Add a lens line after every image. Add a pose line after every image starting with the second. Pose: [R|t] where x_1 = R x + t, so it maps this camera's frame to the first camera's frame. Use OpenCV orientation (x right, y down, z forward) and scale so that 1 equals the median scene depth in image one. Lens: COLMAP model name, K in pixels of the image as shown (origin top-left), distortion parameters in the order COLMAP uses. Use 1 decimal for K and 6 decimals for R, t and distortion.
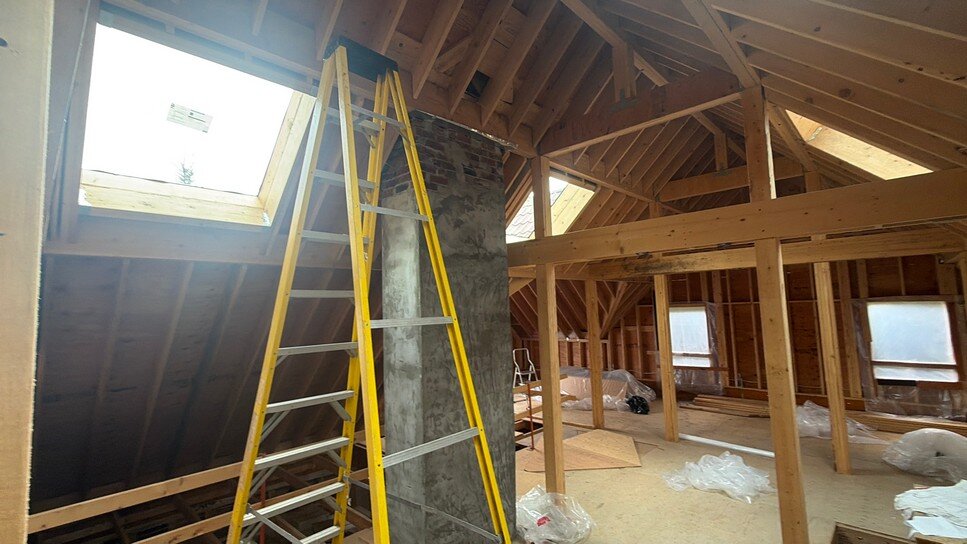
lens RADIAL K [[431.2, 0, 482.1], [0, 431.2, 270.1], [0, 0, 1]] dist [0.003088, -0.001732]
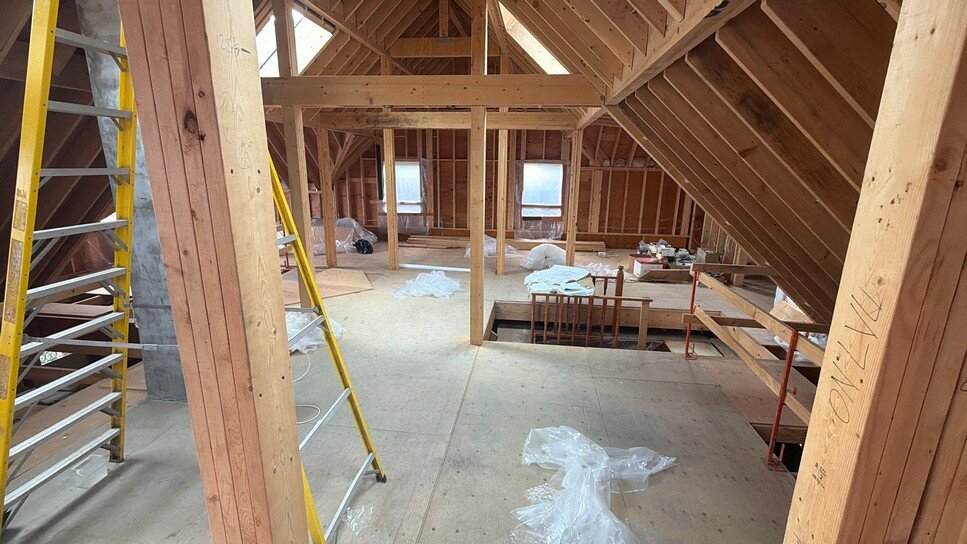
lens RADIAL K [[431.2, 0, 483.0], [0, 431.2, 265.7], [0, 0, 1]] dist [0.003088, -0.001732]
pose [[0.800325, -0.097395, 0.591603, -0.084229], [-0.092730, 0.954738, 0.282623, 0.010809], [-0.592352, -0.281049, 0.755070, -0.080871]]
